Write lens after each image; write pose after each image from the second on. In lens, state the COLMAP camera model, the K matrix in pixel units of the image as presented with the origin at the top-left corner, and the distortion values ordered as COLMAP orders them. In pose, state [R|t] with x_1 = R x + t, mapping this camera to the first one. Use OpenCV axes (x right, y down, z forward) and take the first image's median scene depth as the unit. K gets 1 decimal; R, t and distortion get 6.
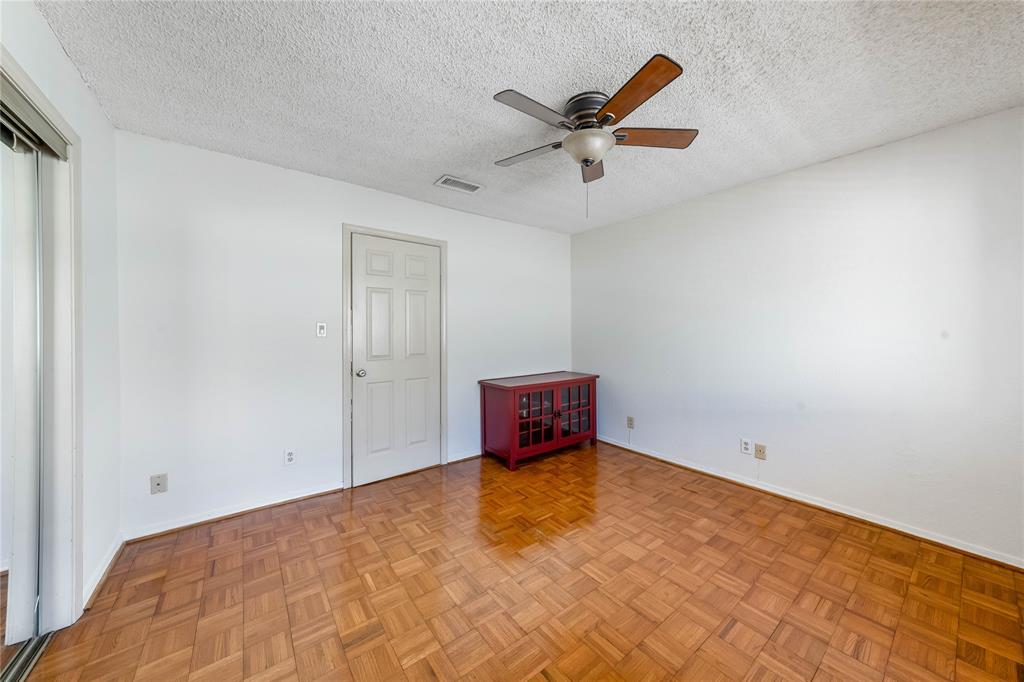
lens RADIAL K [[357.2, 0, 511.6], [0, 357.2, 332.3], [0, 0, 1]] dist [0.005172, 0.000186]
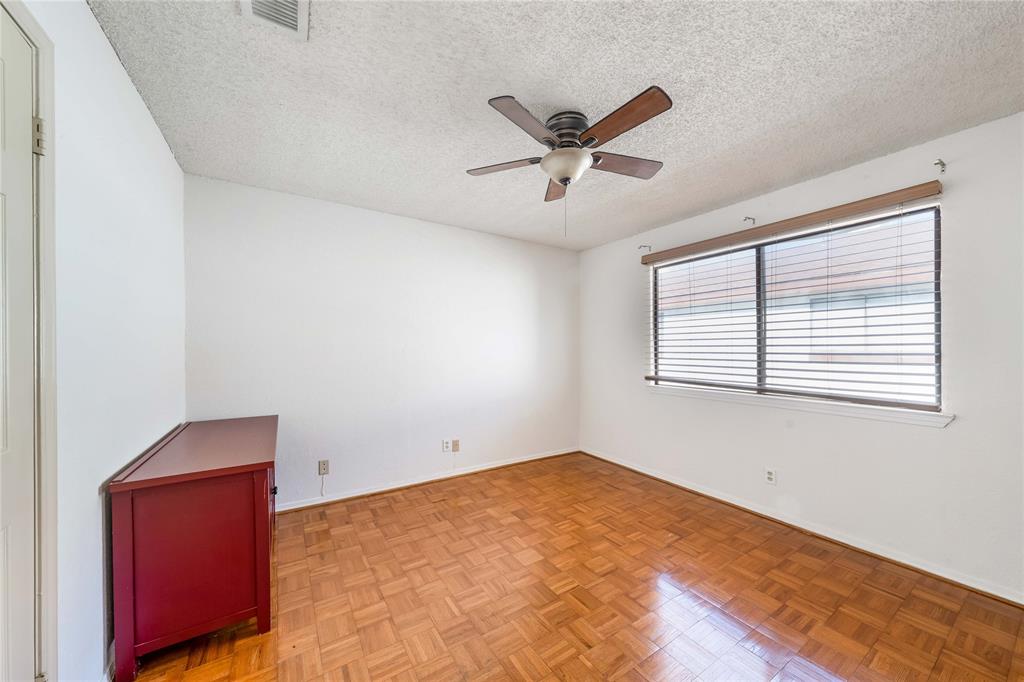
lens RADIAL K [[364.0, 0, 504.9], [0, 364.0, 347.2], [0, 0, 1]] dist [0.000962, 0.000041]
pose [[0.088934, 0.000863, 0.996037, -0.574329], [0.002950, 0.999995, -0.001130, -0.005730], [-0.996033, 0.003039, 0.088931, 0.752695]]
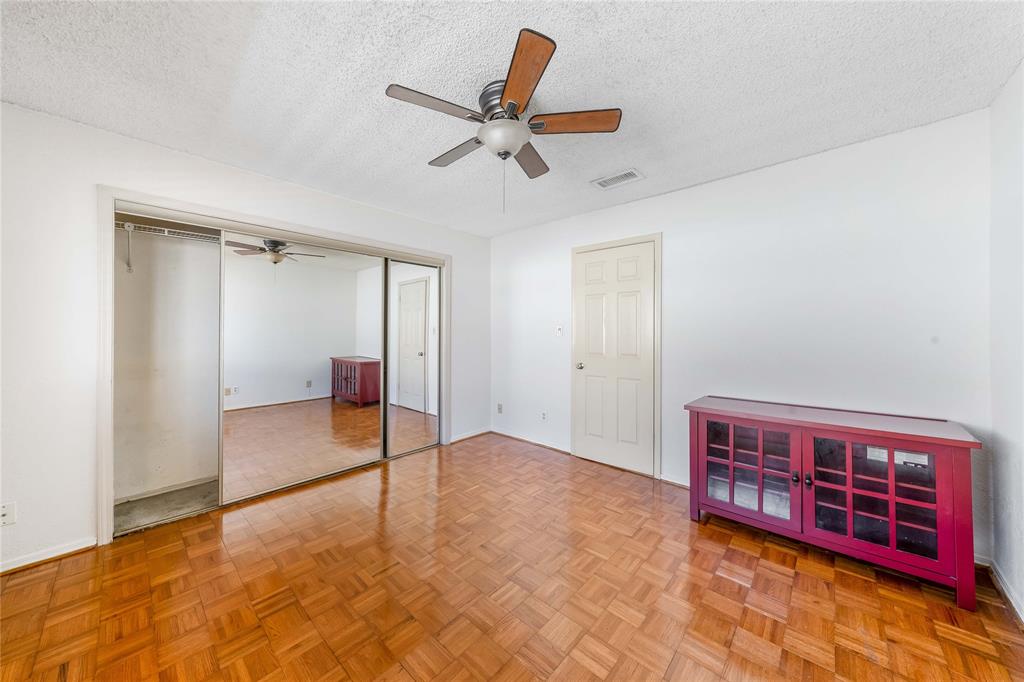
lens RADIAL K [[357.2, 0, 511.6], [0, 357.2, 332.3], [0, 0, 1]] dist [0.005172, 0.000186]
pose [[0.174933, 0.002613, -0.984577, 0.804942], [-0.005236, 0.999985, 0.001723, -0.003078], [0.984566, 0.004854, 0.174944, 0.595892]]
